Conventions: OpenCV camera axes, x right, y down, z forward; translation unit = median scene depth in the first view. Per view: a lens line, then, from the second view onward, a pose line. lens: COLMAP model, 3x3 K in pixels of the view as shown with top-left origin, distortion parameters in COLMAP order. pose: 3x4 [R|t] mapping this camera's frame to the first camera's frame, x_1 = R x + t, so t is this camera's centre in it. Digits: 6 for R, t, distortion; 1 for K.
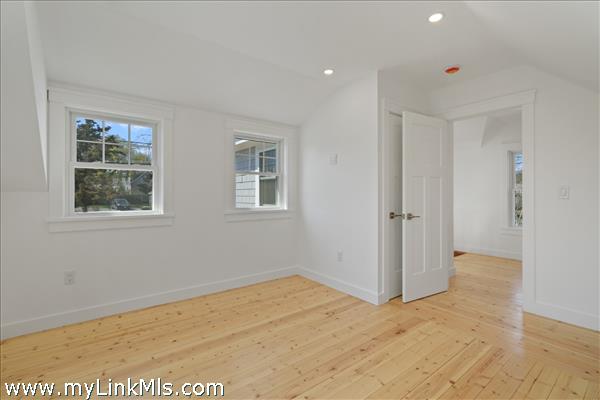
lens RADIAL K [[272.5, 0, 300.6], [0, 272.5, 194.3], [0, 0, 1]] dist [0.000405, 0.000072]
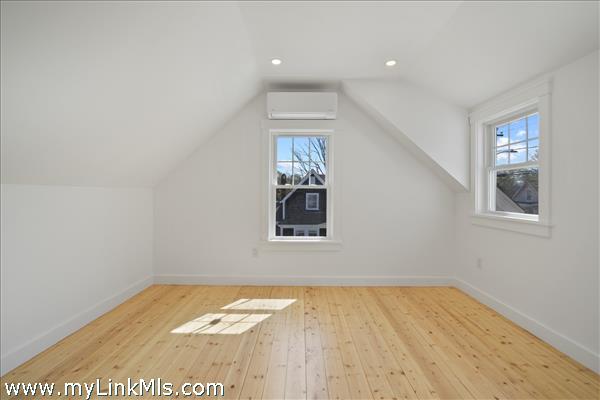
lens RADIAL K [[272.5, 0, 300.6], [0, 272.5, 194.3], [0, 0, 1]] dist [0.000405, 0.000072]
pose [[-0.615633, -0.000469, -0.788033, 0.623259], [0.002135, 0.999995, -0.002263, -0.001460], [0.788030, -0.003076, -0.615629, 1.131374]]
